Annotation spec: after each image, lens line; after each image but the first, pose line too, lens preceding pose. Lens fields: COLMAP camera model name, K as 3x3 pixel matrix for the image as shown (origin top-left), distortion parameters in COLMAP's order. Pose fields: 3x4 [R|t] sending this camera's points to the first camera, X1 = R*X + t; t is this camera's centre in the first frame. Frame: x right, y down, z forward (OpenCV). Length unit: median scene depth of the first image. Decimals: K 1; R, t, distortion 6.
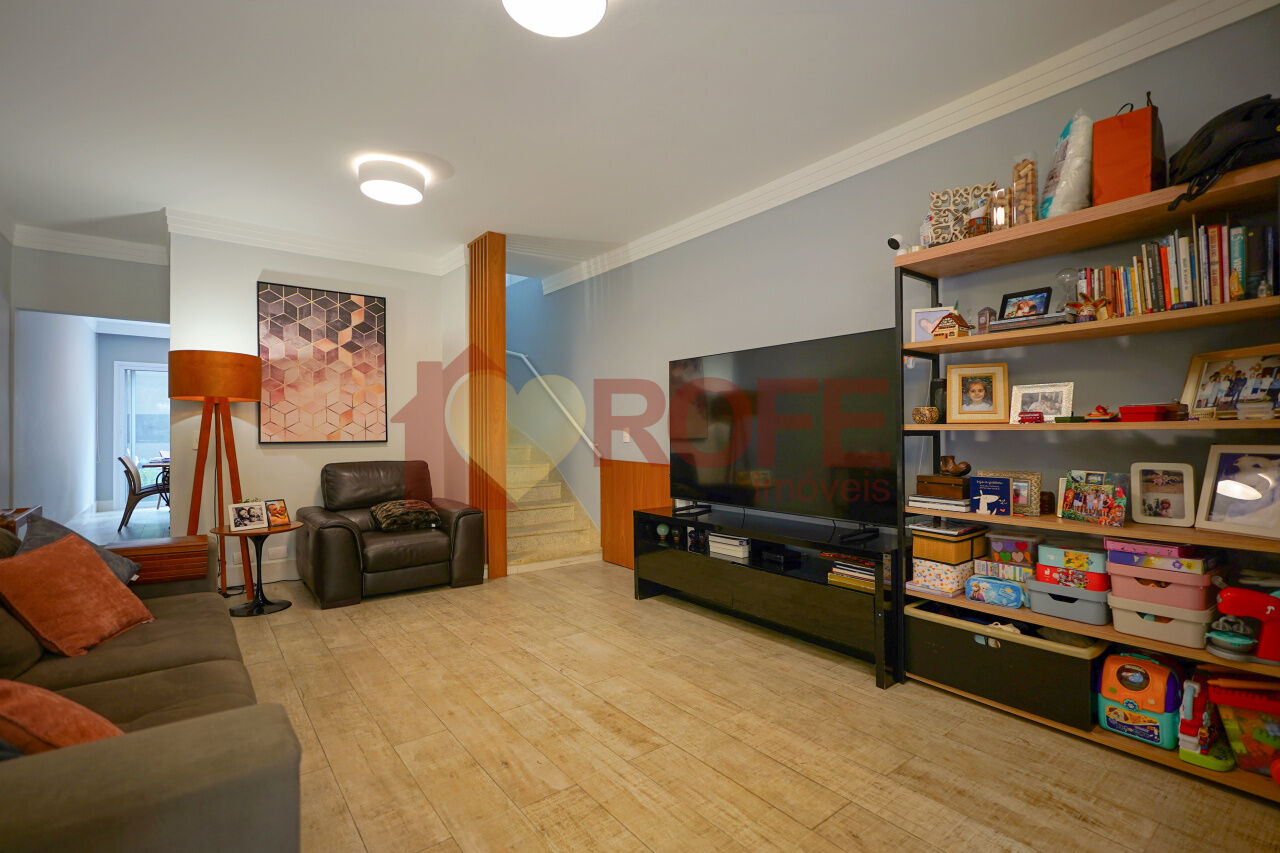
lens RADIAL K [[595.4, 0, 644.8], [0, 595.4, 418.1], [0, 0, 1]] dist [-0.014493, 0.000183]
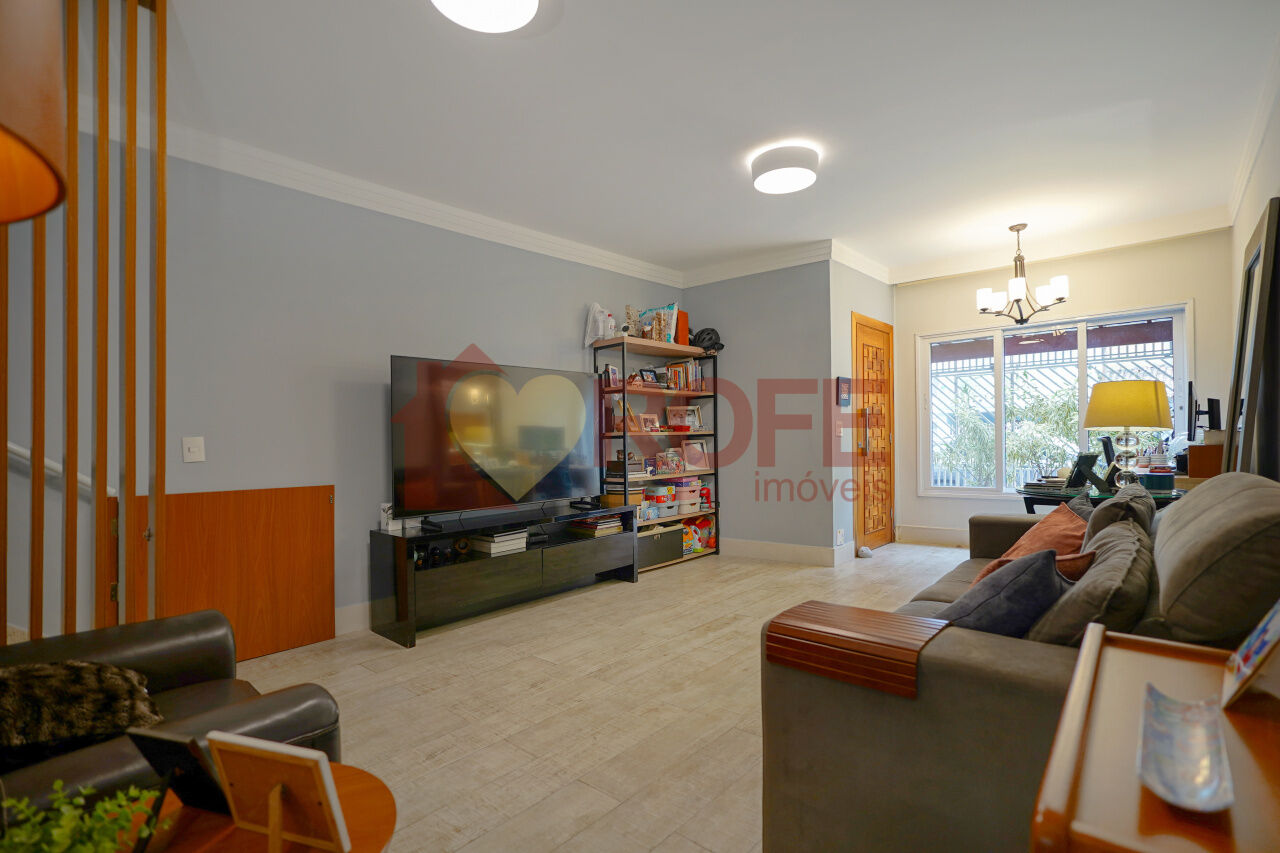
lens RADIAL K [[595.4, 0, 645.4], [0, 595.4, 432.8], [0, 0, 1]] dist [-0.014493, 0.000183]
pose [[-0.192087, 0.019801, 0.981178, -1.202872], [-0.000036, 0.999796, -0.020184, 0.045533], [-0.981378, -0.003913, -0.192047, 1.180568]]
